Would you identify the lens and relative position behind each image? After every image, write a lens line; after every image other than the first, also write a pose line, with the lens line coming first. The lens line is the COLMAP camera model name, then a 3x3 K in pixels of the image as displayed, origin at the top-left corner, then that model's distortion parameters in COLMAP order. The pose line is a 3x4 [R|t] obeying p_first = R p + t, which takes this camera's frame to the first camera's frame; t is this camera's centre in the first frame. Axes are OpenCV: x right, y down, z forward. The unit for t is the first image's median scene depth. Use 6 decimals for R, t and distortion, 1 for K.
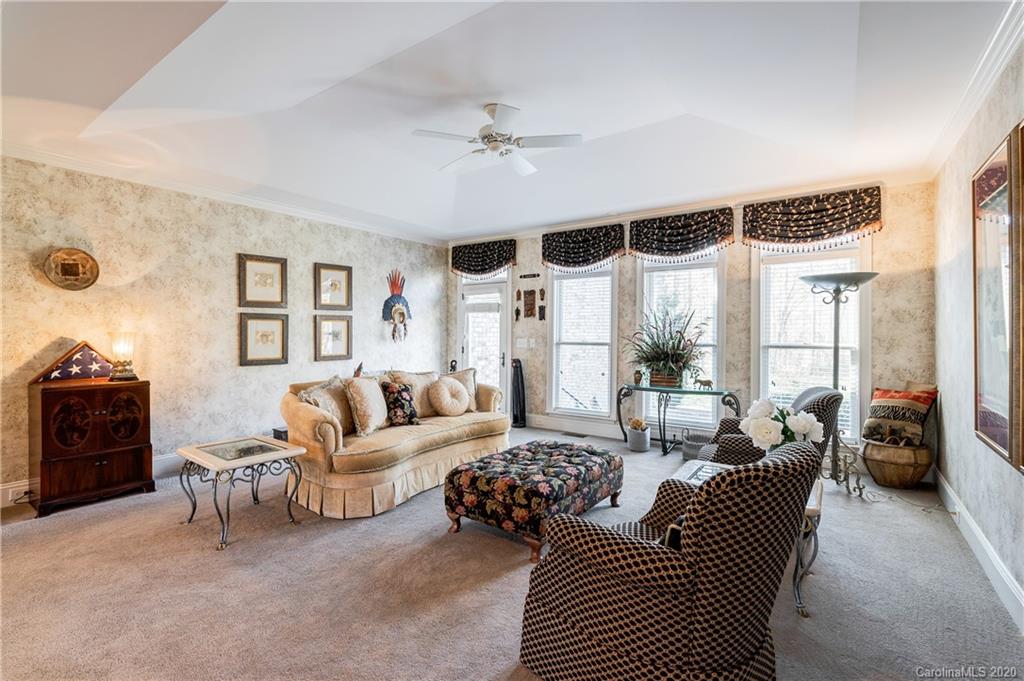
lens RADIAL K [[465.4, 0, 512.0], [0, 465.4, 340.5], [0, 0, 1]] dist [-0.002127, 0.000358]
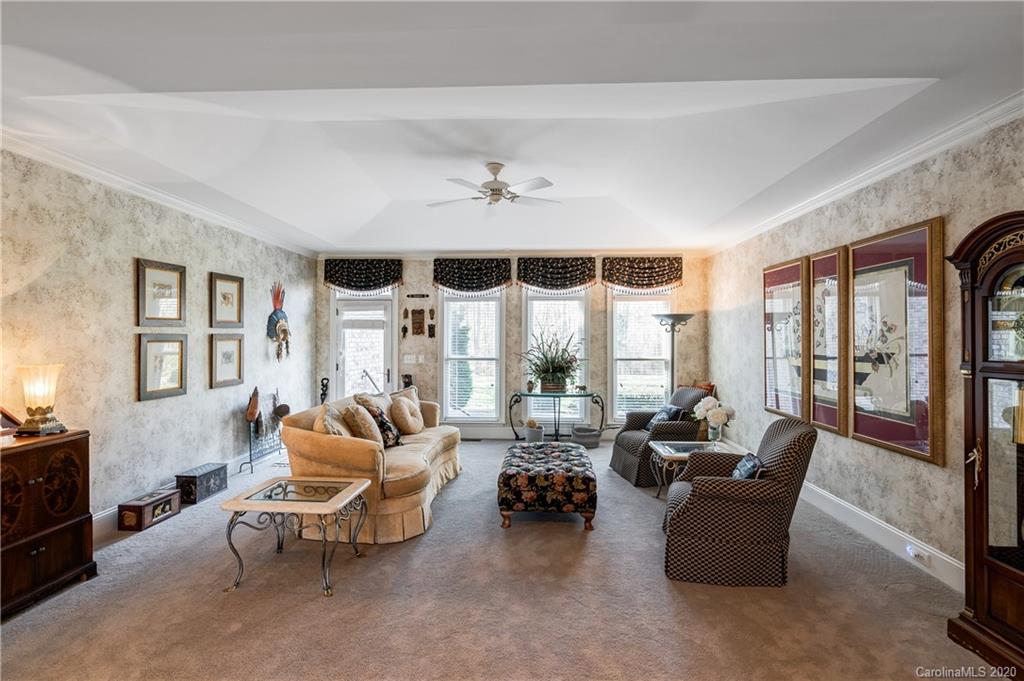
lens RADIAL K [[465.4, 0, 512.0], [0, 465.4, 340.5], [0, 0, 1]] dist [-0.002127, 0.000358]
pose [[0.835951, -0.003661, 0.548792, -0.452522], [0.009357, 0.999927, -0.007582, -0.033398], [-0.548725, 0.011473, 0.835924, -0.003073]]
